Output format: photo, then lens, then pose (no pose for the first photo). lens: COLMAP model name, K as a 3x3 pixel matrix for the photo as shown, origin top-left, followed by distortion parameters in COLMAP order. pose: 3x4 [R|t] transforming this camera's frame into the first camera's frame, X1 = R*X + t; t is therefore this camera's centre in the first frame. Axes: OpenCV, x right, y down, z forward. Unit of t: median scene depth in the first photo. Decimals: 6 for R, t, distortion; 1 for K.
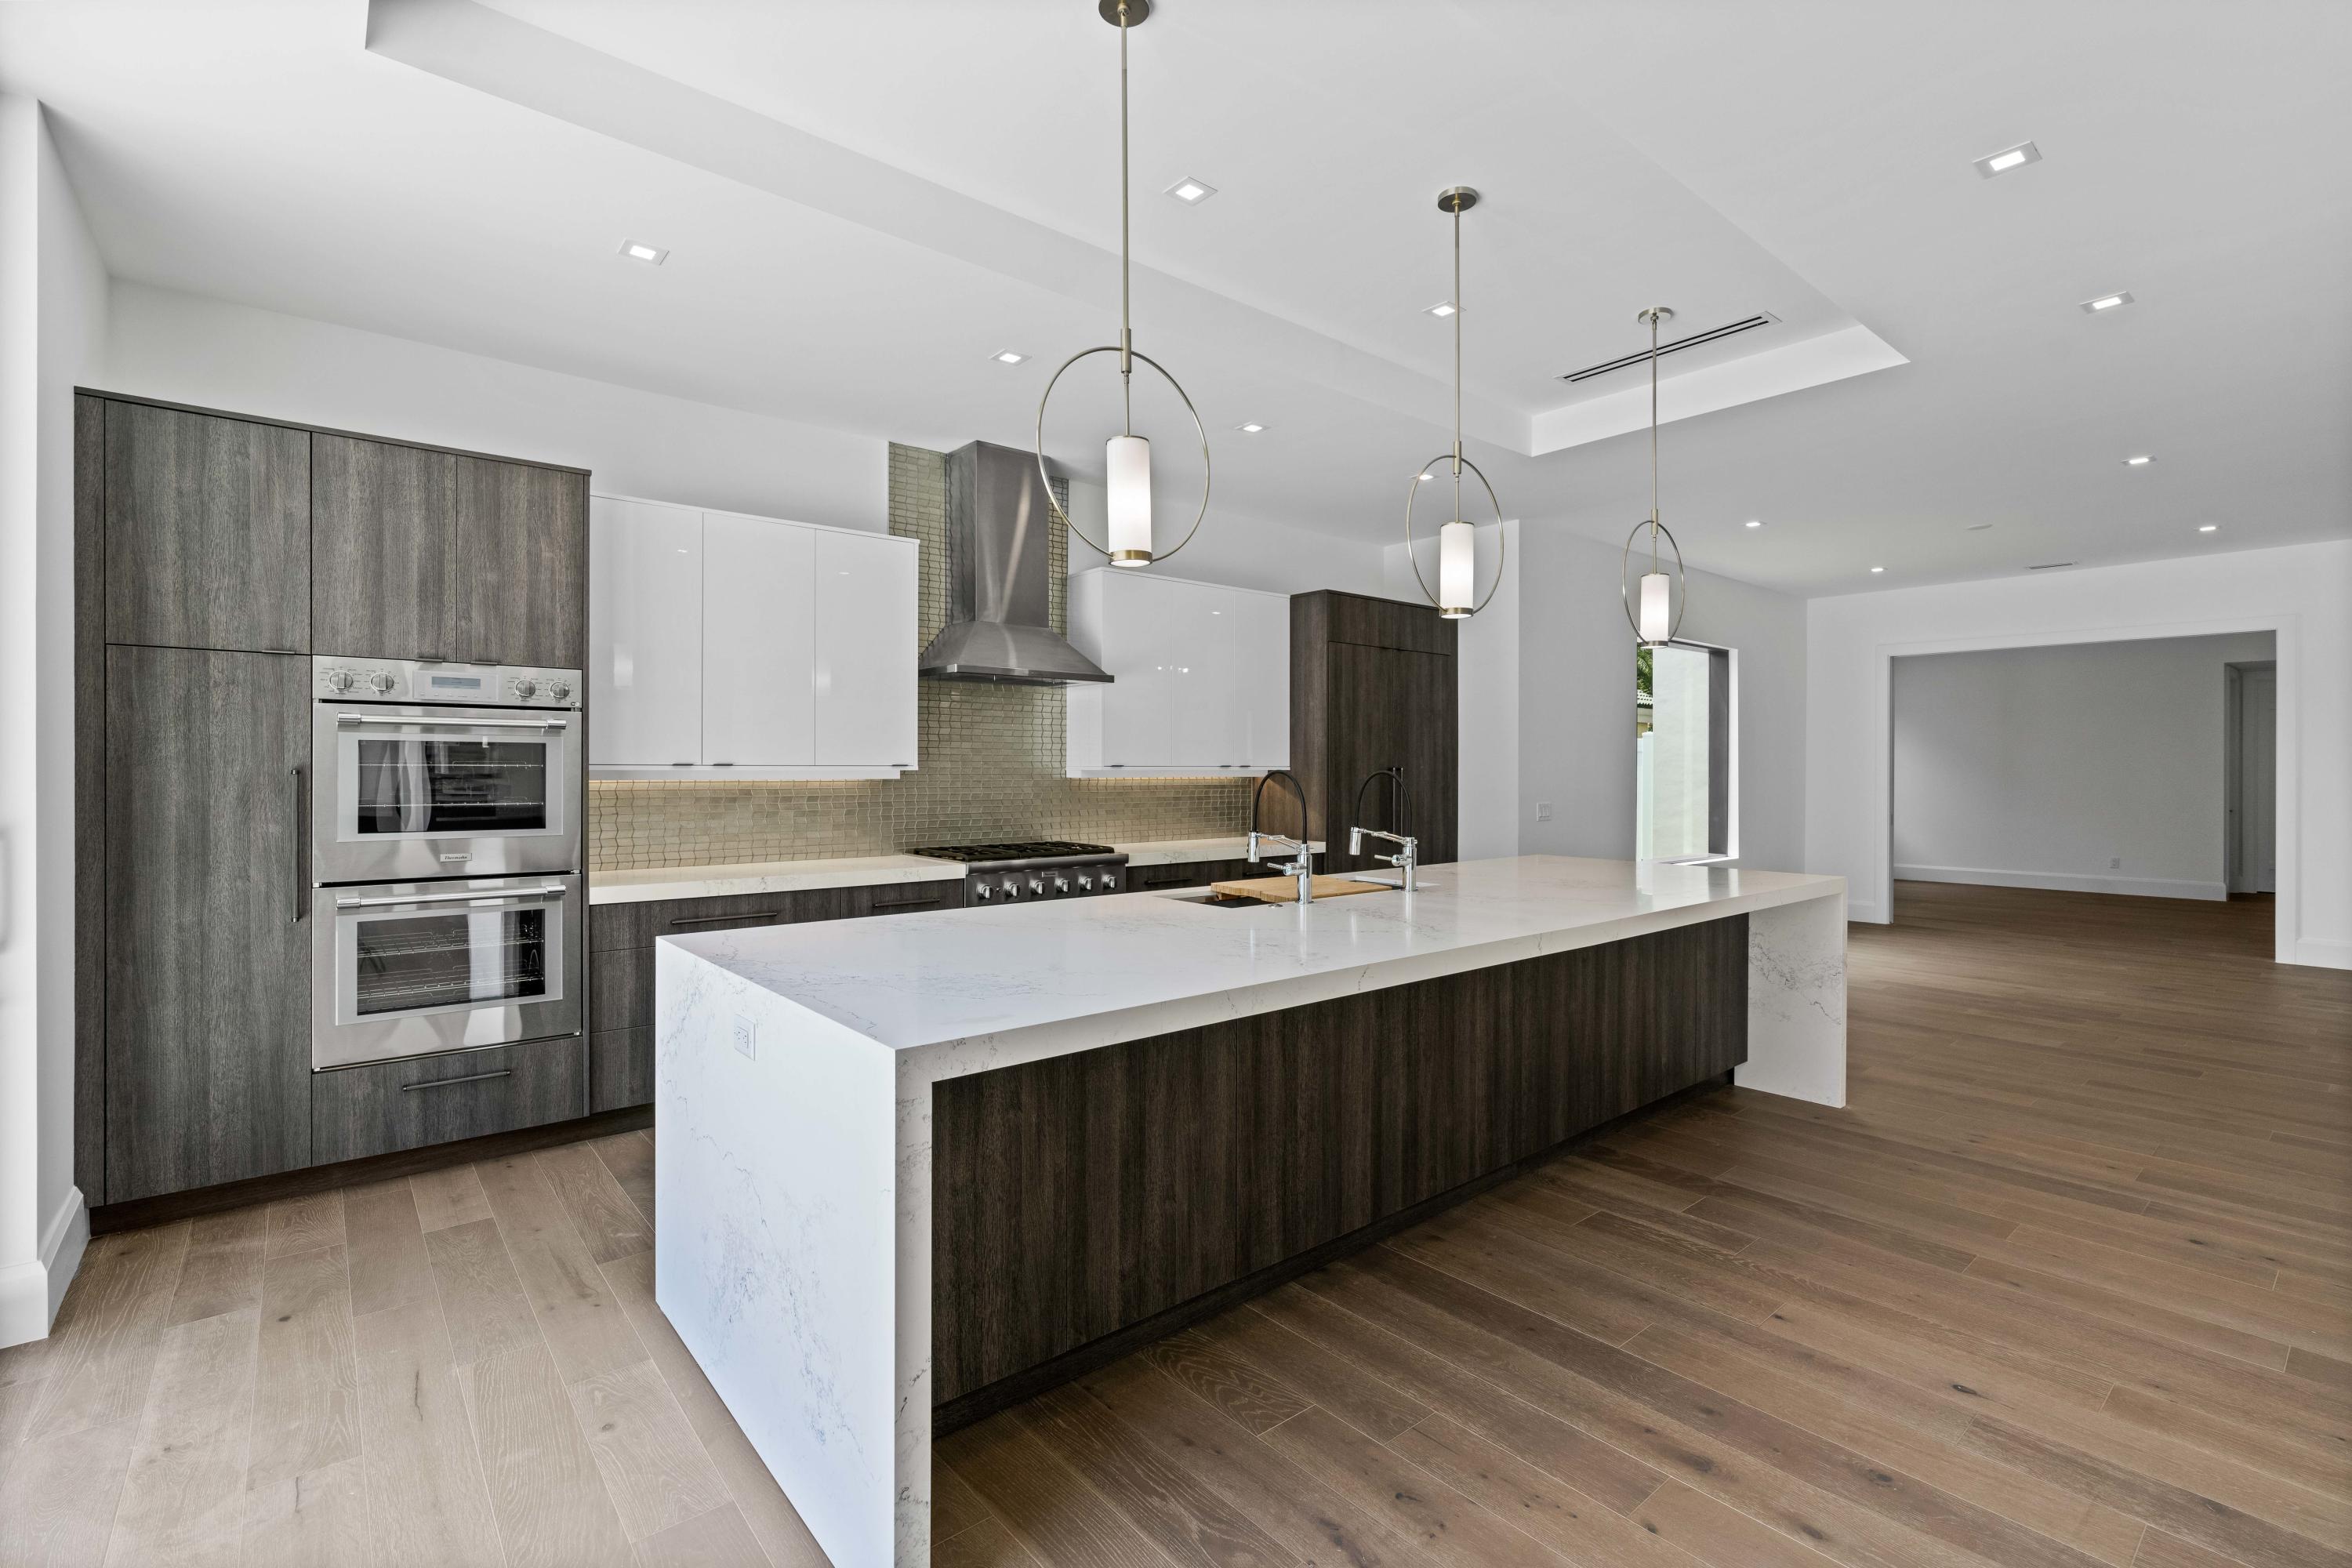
lens RADIAL K [[1056.8, 0, 1177.8], [0, 1056.8, 768.2], [0, 0, 1]] dist [-0.016790, 0.009549]
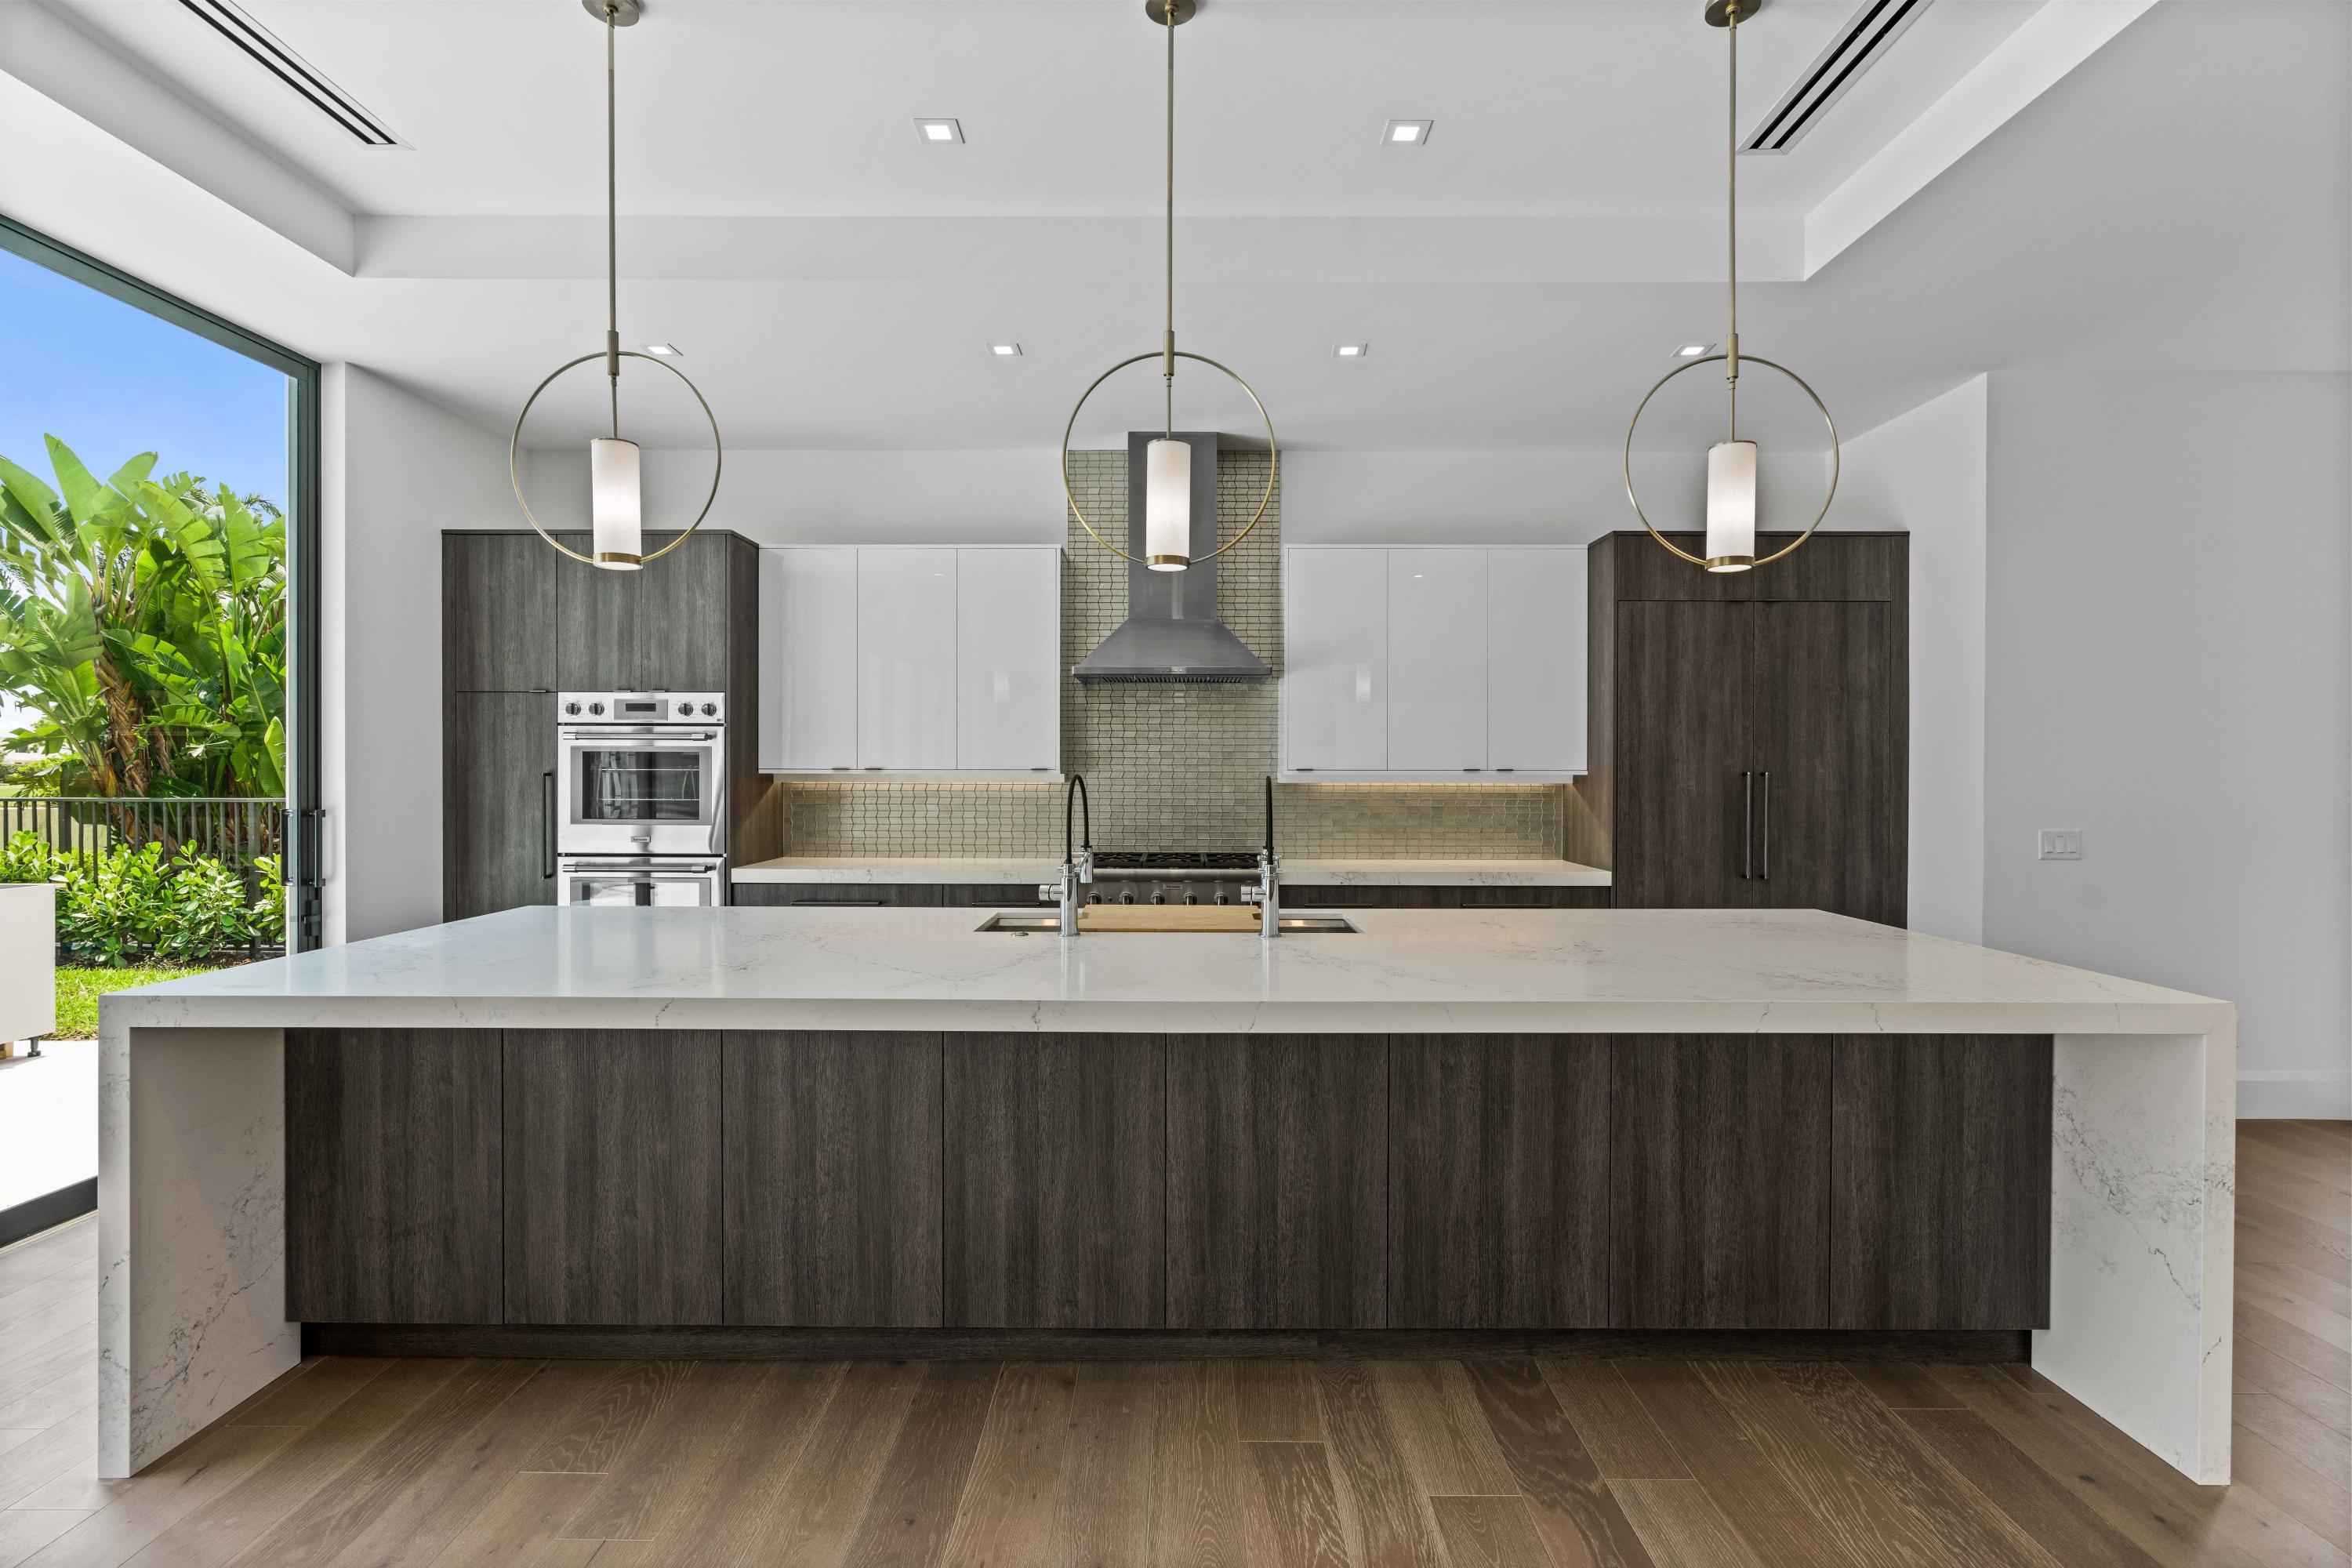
lens RADIAL K [[1093.3, 0, 1175.1], [0, 1093.3, 775.8], [0, 0, 1]] dist [-0.016848, 0.009164]
pose [[0.763473, 0.003067, -0.645833, 0.786983], [-0.001120, 0.999994, 0.003425, -0.000365], [0.645839, -0.001892, 0.763471, 0.427762]]
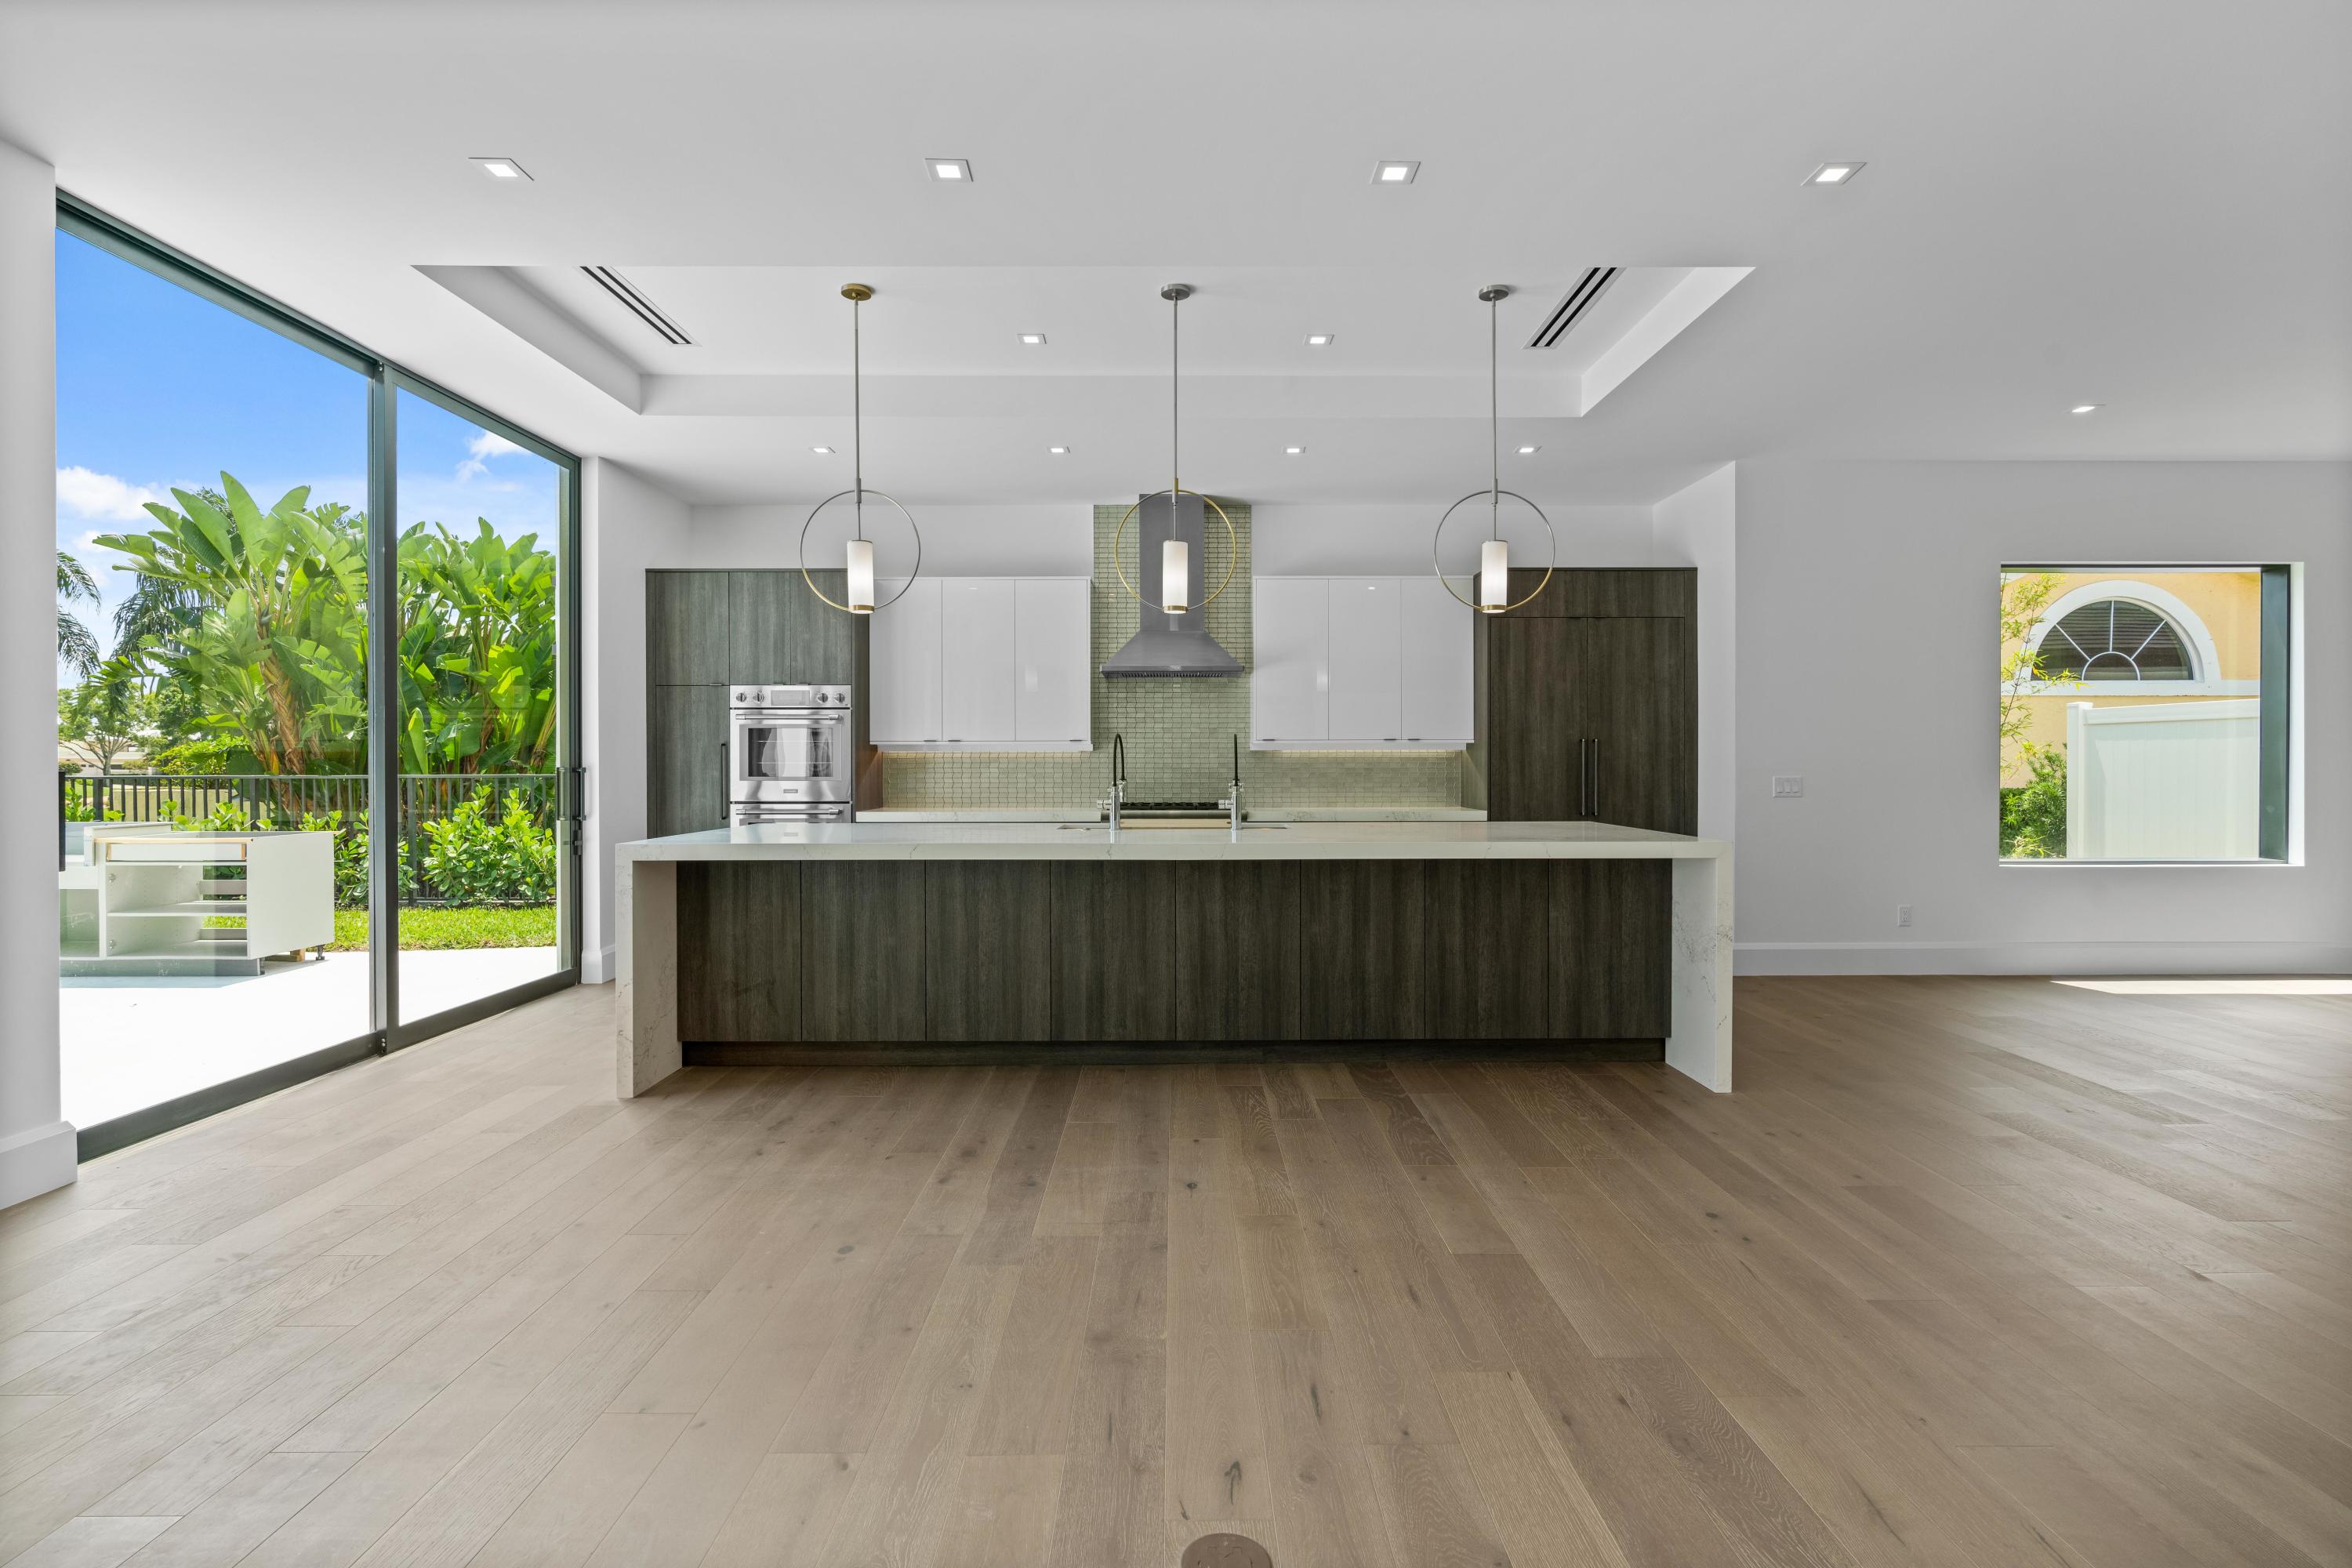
lens RADIAL K [[1093.3, 0, 1175.1], [0, 1093.3, 775.8], [0, 0, 1]] dist [-0.016848, 0.009164]
pose [[0.769011, 0.003014, -0.639228, 1.161574], [0.003354, 0.999956, 0.008749, 0.048312], [0.639226, -0.008872, 0.768967, -0.043149]]
